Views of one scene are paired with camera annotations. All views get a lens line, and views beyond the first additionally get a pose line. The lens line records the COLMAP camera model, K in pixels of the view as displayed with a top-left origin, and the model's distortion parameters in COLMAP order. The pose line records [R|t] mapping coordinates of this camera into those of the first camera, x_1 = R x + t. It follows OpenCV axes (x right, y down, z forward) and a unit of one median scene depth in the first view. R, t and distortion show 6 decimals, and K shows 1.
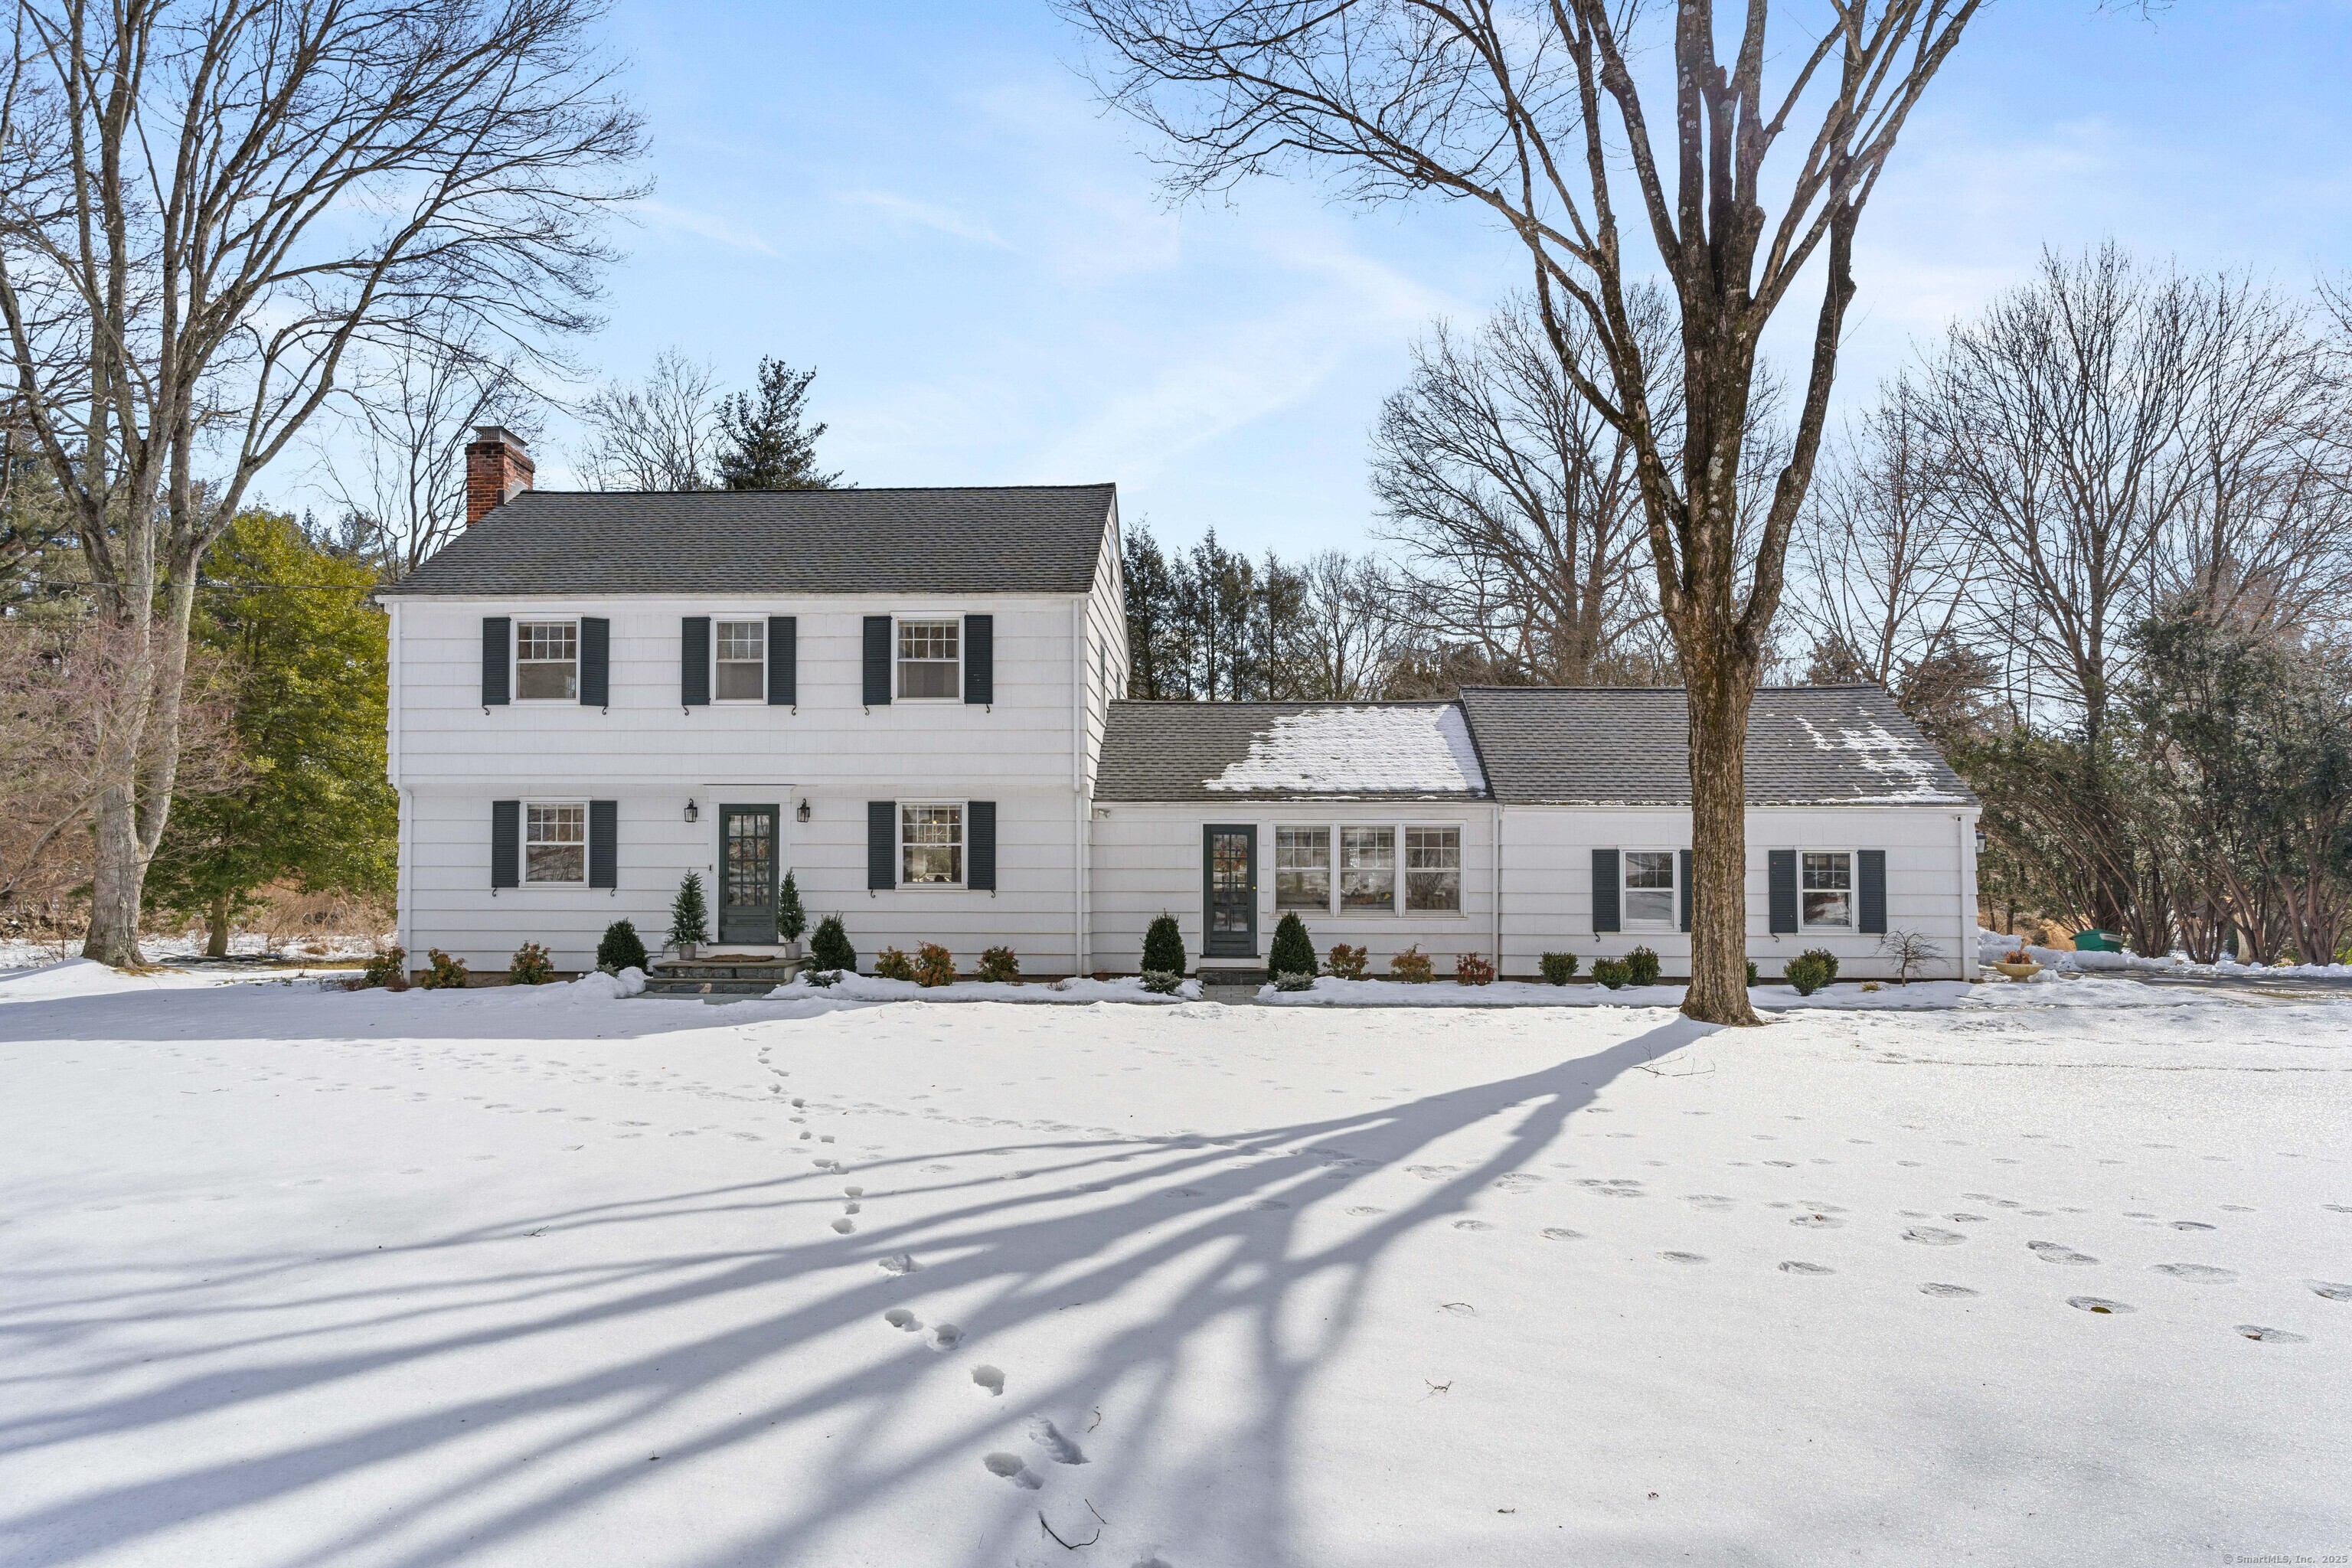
lens RADIAL K [[1271.3, 0, 1176.0], [0, 1271.3, 784.0], [0, 0, 1]] dist [0.000859, 0.000352]
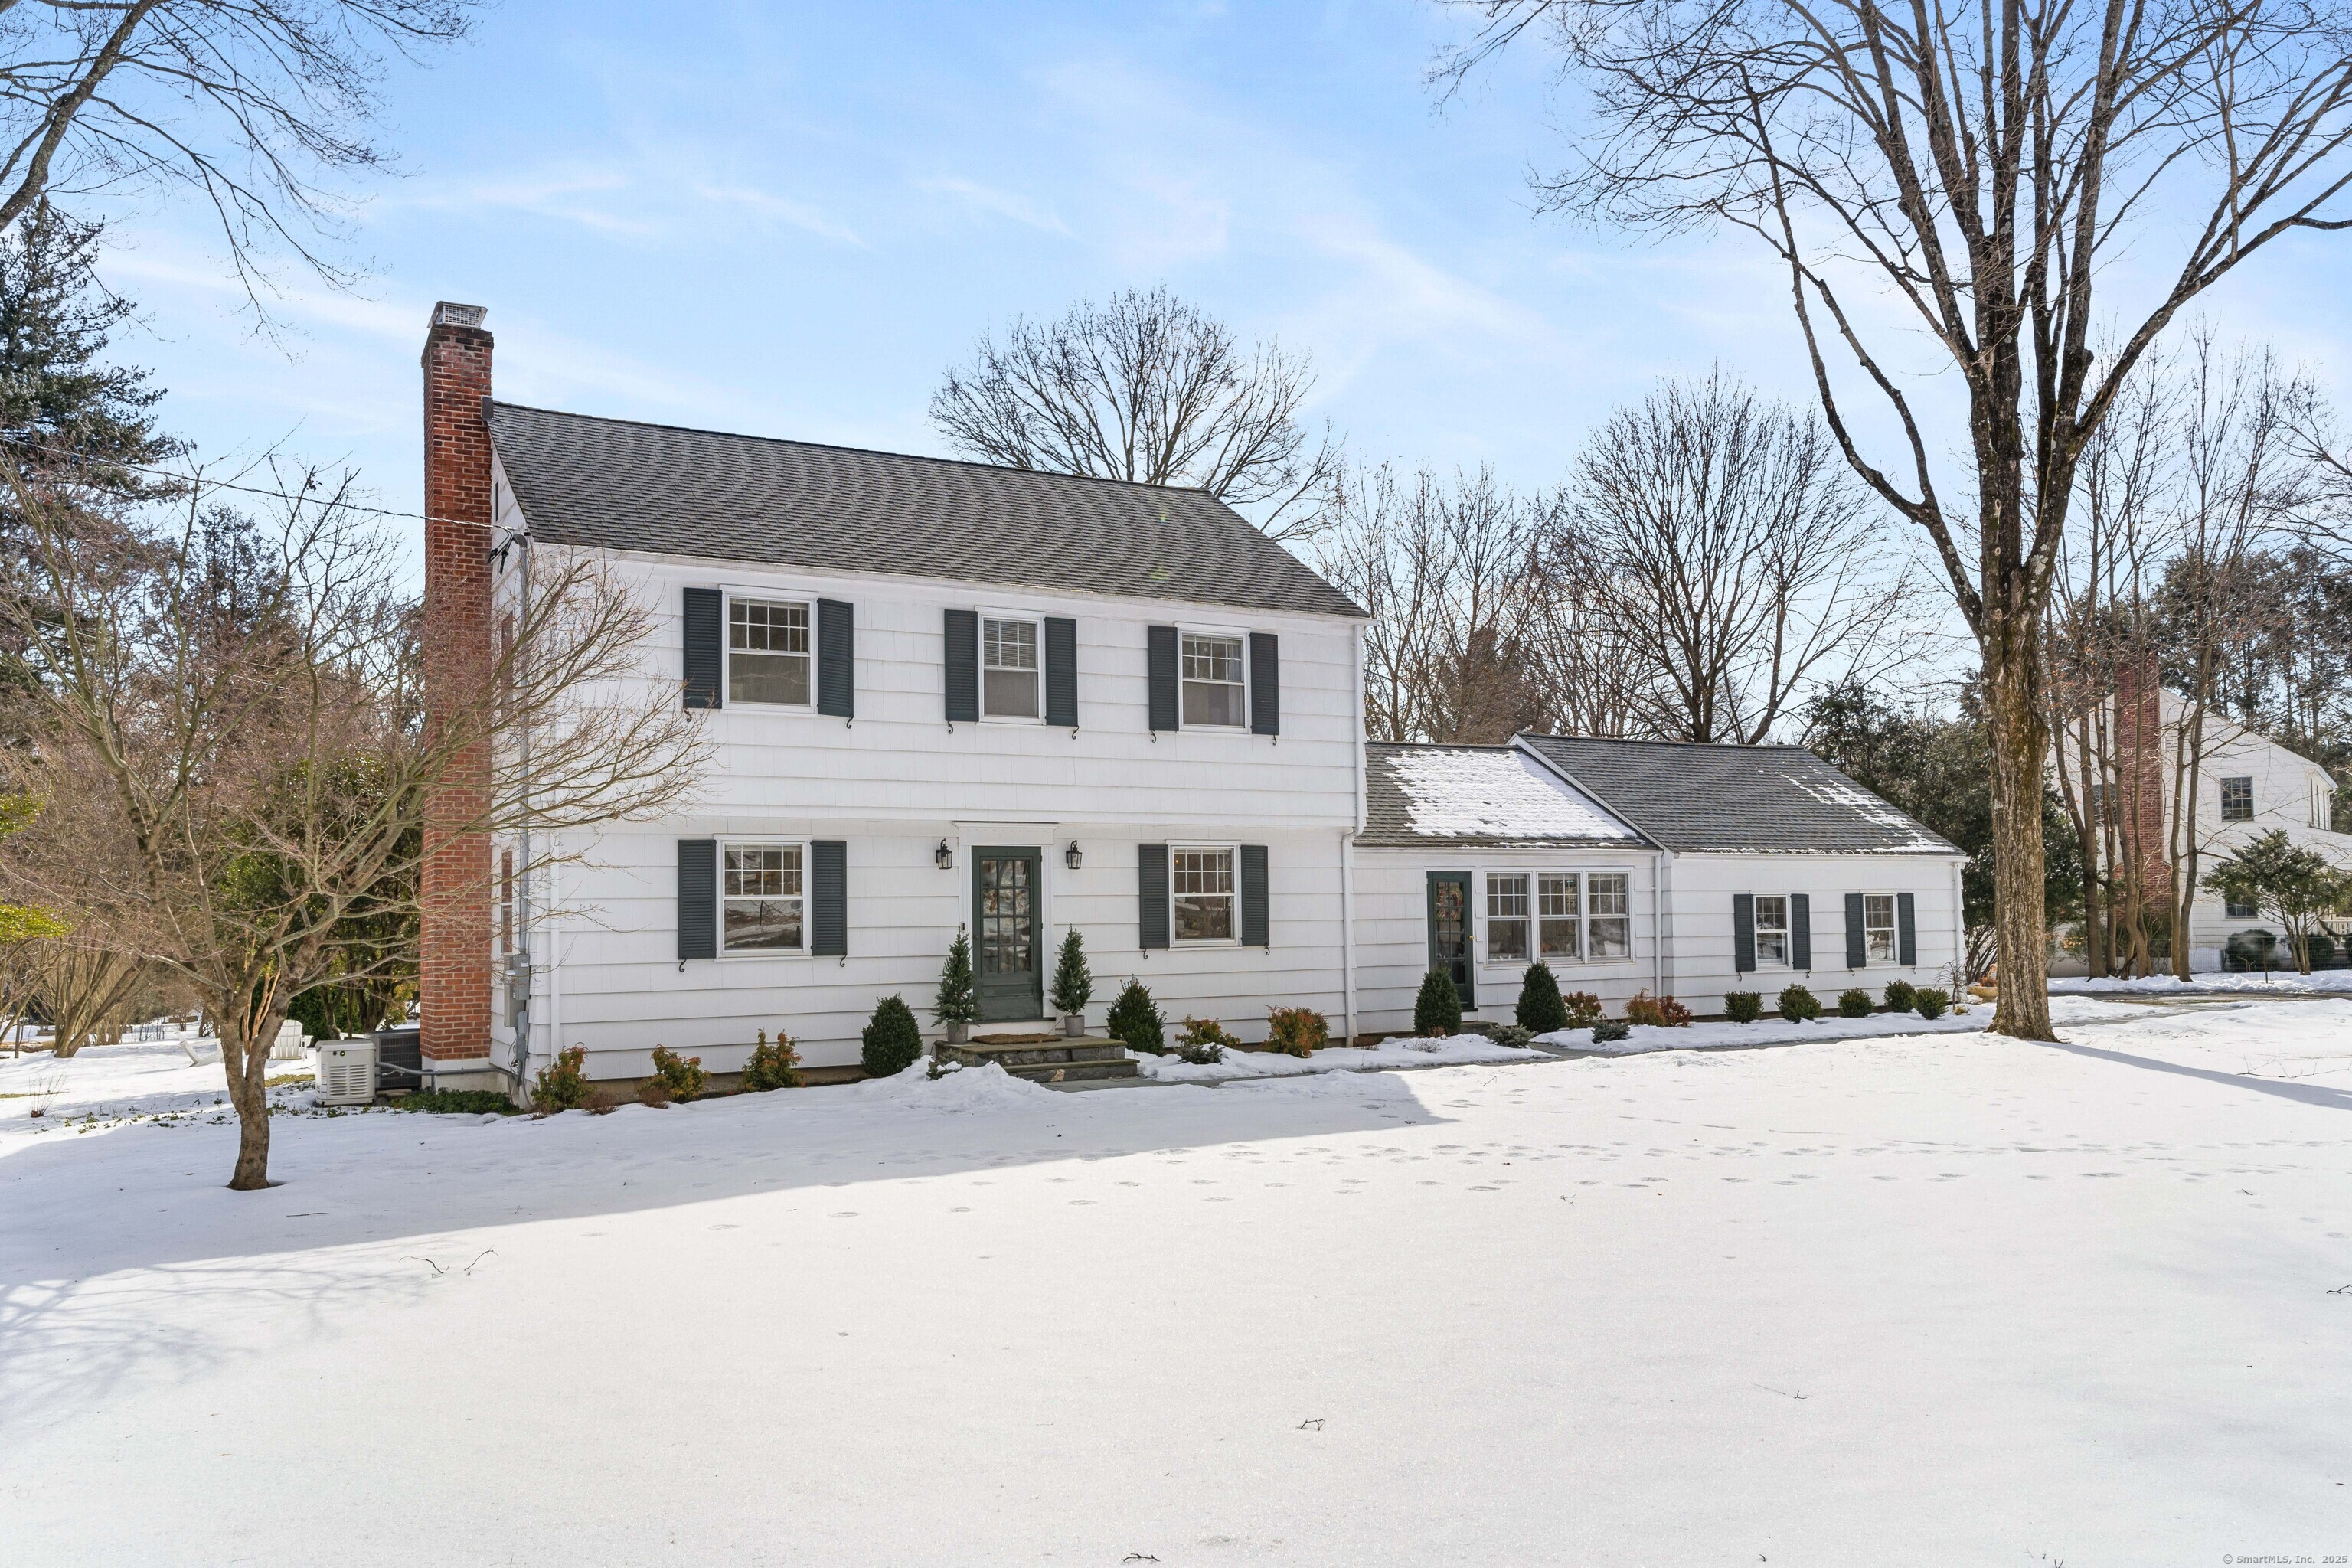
lens RADIAL K [[1695.2, 0, 1176.0], [0, 1695.2, 784.0], [0, 0, 1]] dist [0.002346, 0.001970]
pose [[0.858558, 0.025356, 0.512090, -0.798778], [-0.015980, 0.999614, -0.022704, -0.001120], [-0.512468, 0.011310, 0.858632, 0.025561]]
